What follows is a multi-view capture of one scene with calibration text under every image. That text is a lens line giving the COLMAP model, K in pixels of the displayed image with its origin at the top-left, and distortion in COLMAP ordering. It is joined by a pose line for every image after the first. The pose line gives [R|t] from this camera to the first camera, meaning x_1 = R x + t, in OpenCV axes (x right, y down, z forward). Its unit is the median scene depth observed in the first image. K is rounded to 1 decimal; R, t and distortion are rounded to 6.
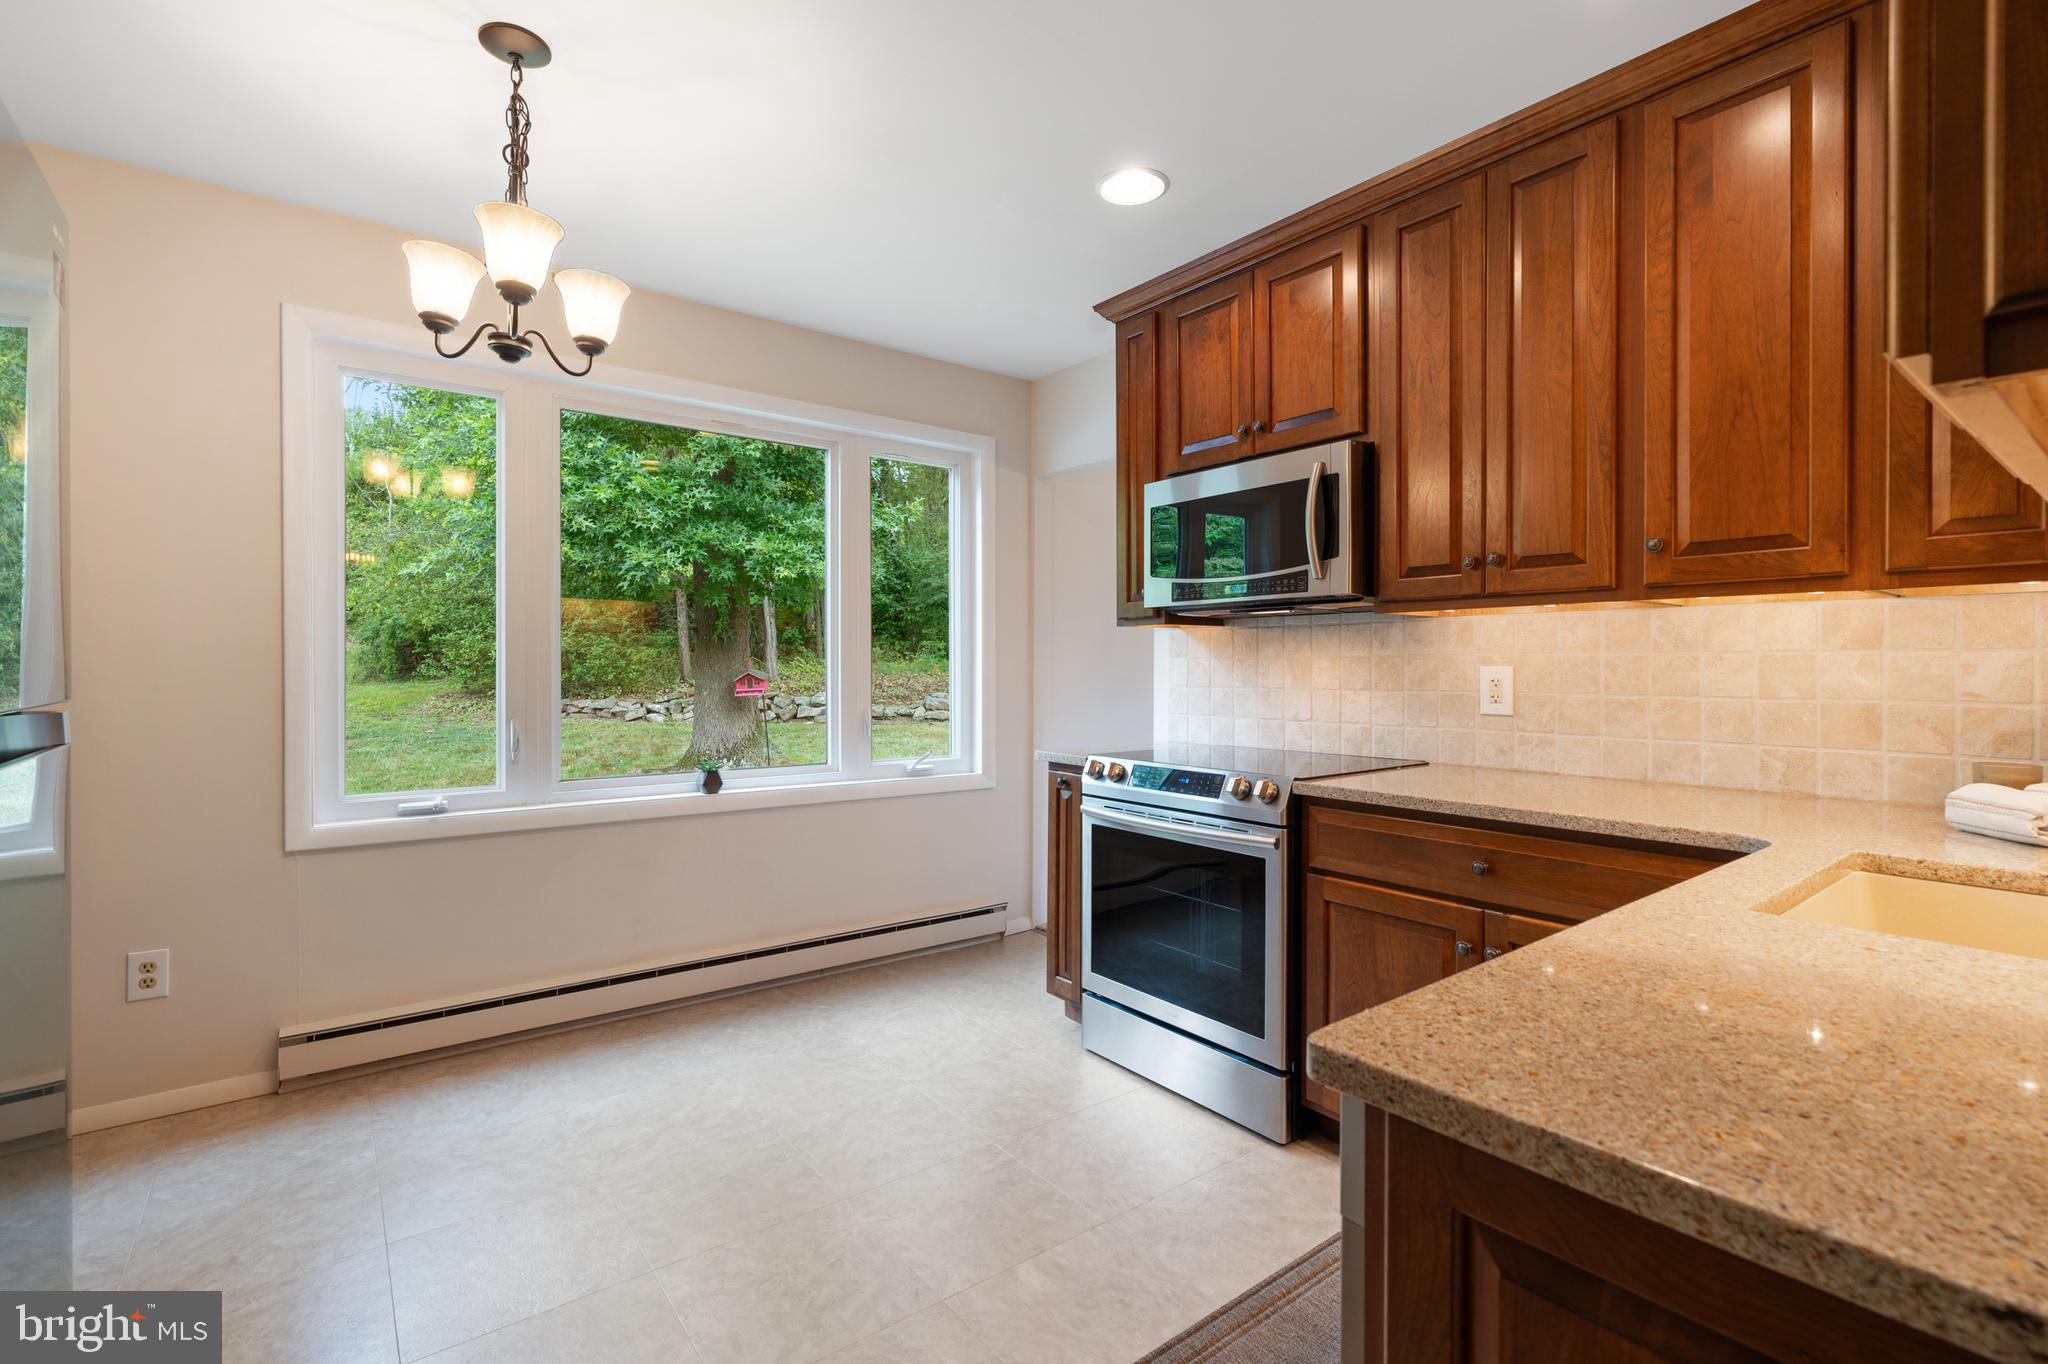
lens RADIAL K [[929.1, 0, 1037.2], [0, 929.1, 673.5], [0, 0, 1]] dist [-0.008630, 0.003284]
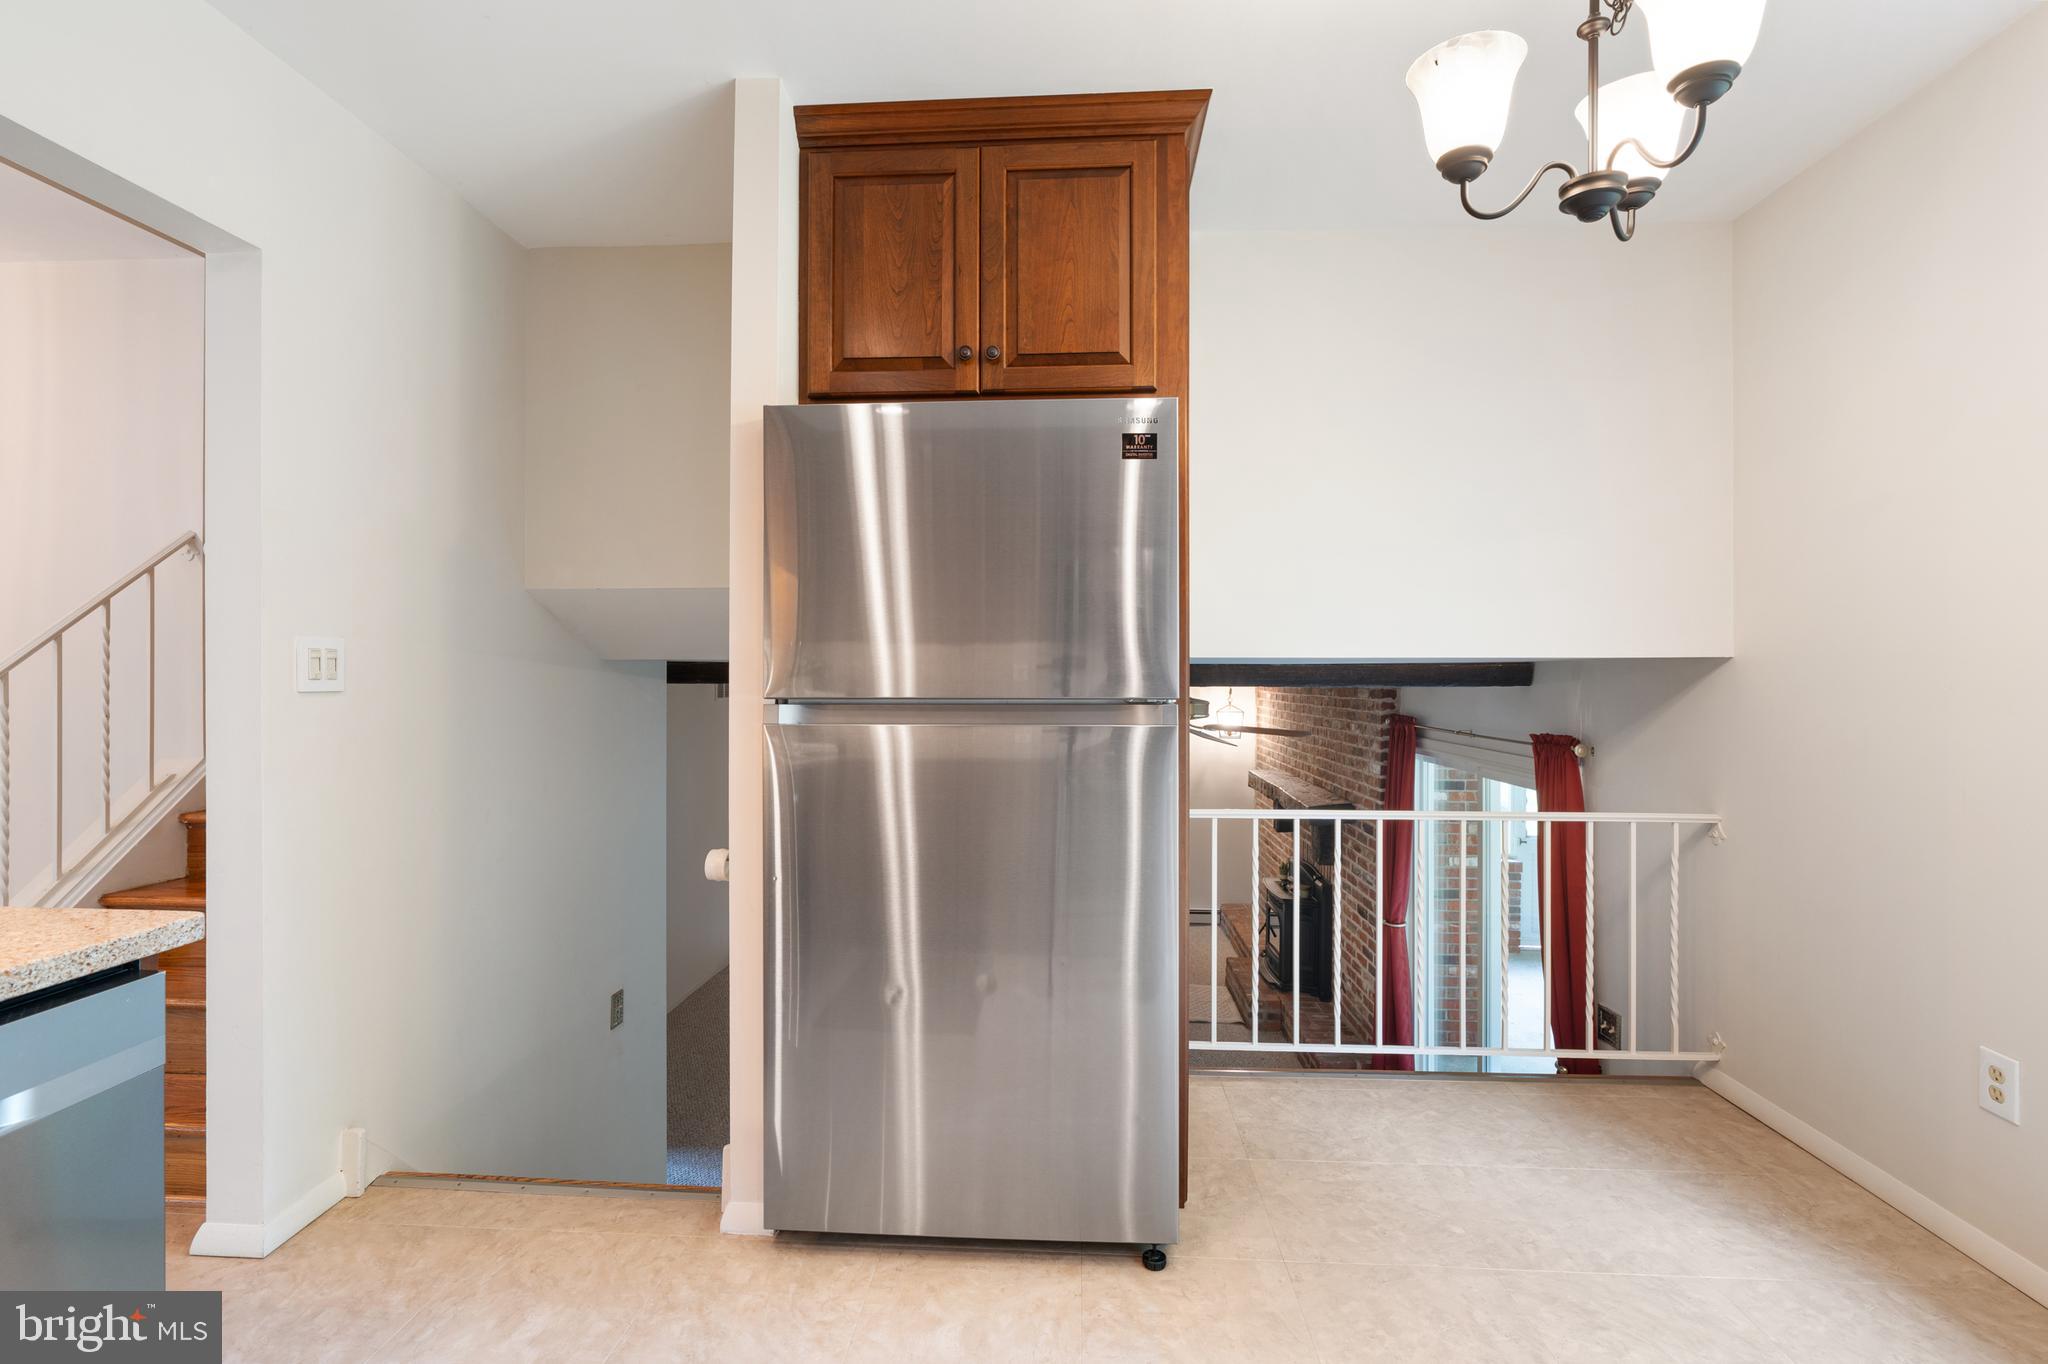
lens RADIAL K [[929.1, 0, 983.3], [0, 929.1, 673.1], [0, 0, 1]] dist [-0.008630, 0.003284]
pose [[-0.662109, -0.007132, -0.749374, 0.163176], [-0.010628, 0.999944, -0.000127, -0.004616], [0.749332, 0.007880, -0.662147, 0.851874]]
